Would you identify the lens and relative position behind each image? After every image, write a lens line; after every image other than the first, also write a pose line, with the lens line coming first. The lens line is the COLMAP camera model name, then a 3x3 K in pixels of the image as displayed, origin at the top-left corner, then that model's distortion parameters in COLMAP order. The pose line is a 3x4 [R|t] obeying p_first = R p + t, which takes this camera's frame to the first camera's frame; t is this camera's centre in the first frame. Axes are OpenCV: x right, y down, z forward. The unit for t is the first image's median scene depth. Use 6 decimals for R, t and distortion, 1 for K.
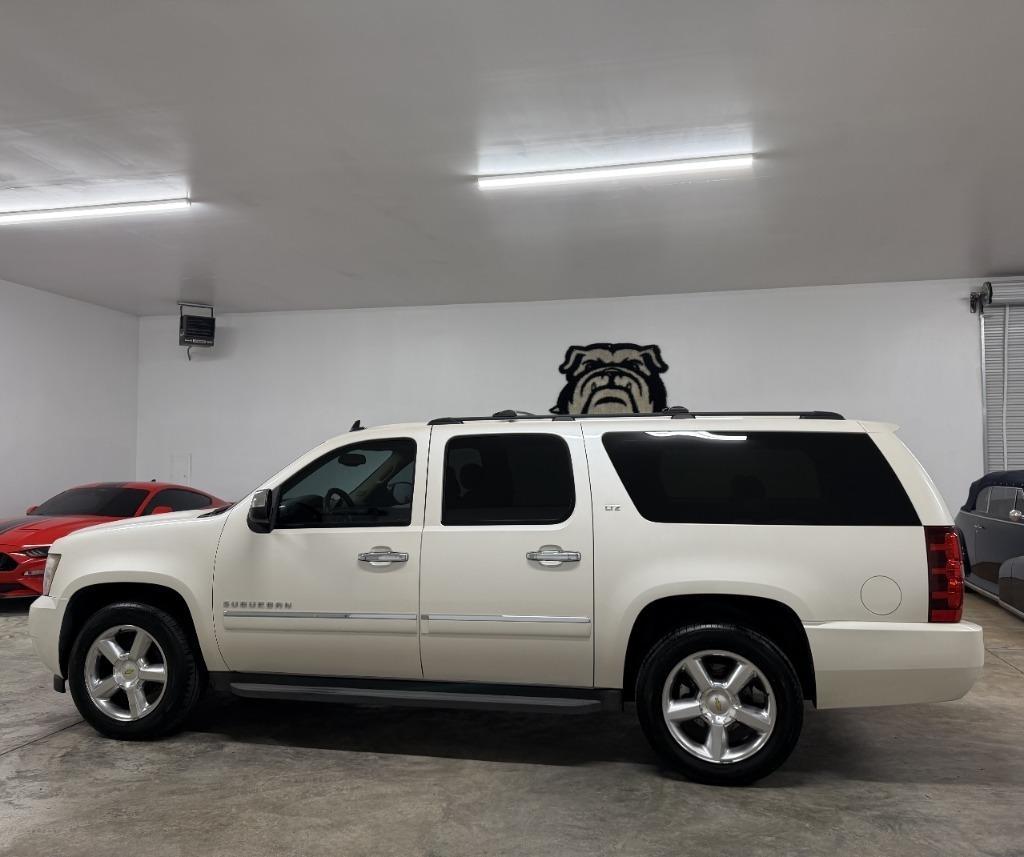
lens RADIAL K [[800.2, 0, 523.3], [0, 800.2, 436.2], [0, 0, 1]] dist [0.177325, -0.363723]
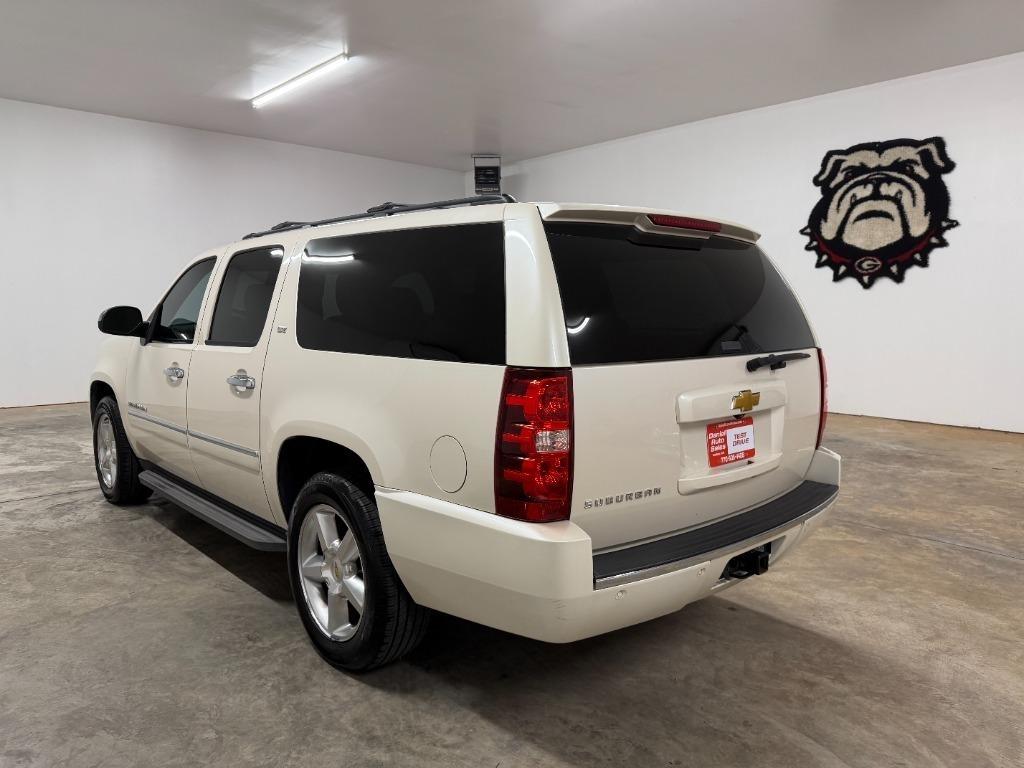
lens RADIAL K [[728.5, 0, 515.5], [0, 728.5, 388.2], [0, 0, 1]] dist [0.030231, -0.038060]
pose [[0.811087, 0.068635, -0.580885, 0.258868], [0.019716, 0.989320, 0.144424, 0.014691], [0.584594, -0.128593, 0.801071, 0.174920]]
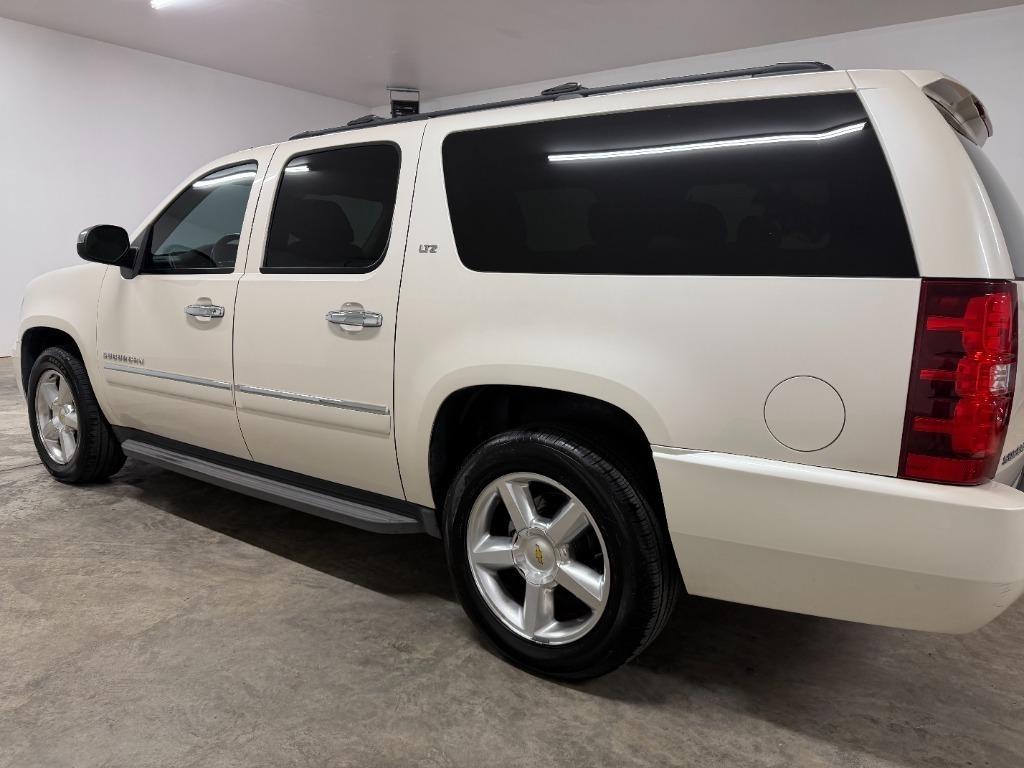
lens RADIAL K [[728.5, 0, 515.5], [0, 728.5, 388.2], [0, 0, 1]] dist [0.030231, -0.038060]
pose [[0.912029, 0.084466, -0.401333, 0.142801], [-0.003447, 0.980106, 0.198443, 0.028099], [0.410110, -0.179602, 0.894177, 0.163200]]
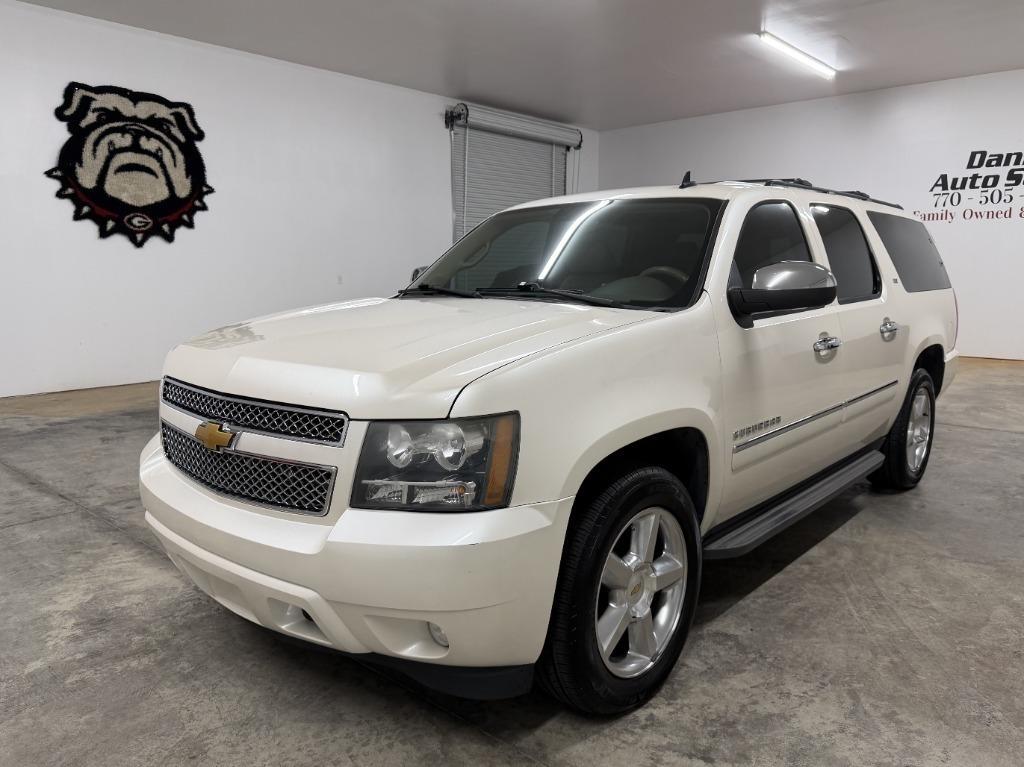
lens RADIAL K [[749.4, 0, 526.5], [0, 749.4, 383.6], [0, 0, 1]] dist [0.036692, -0.050372]
pose [[0.490166, -0.132052, 0.861568, -0.356231], [-0.032234, 0.985035, 0.169315, 0.023669], [-0.871033, -0.110765, 0.478574, 0.314010]]
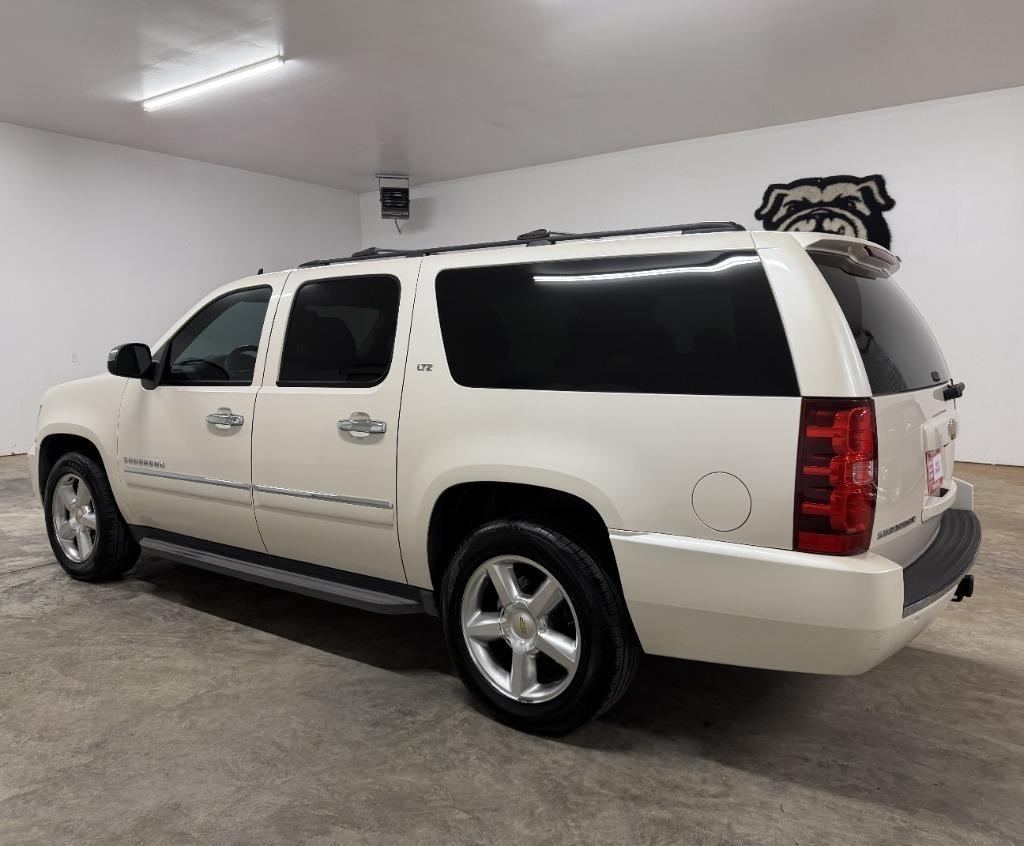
lens RADIAL K [[800.5, 0, 516.4], [0, 800.5, 427.2], [0, 0, 1]] dist [0.061645, -0.096389]
pose [[0.913201, 0.040829, -0.405459, 0.170767], [0.017640, 0.990075, 0.139429, 0.013905], [0.407127, -0.134479, 0.903417, 0.113840]]
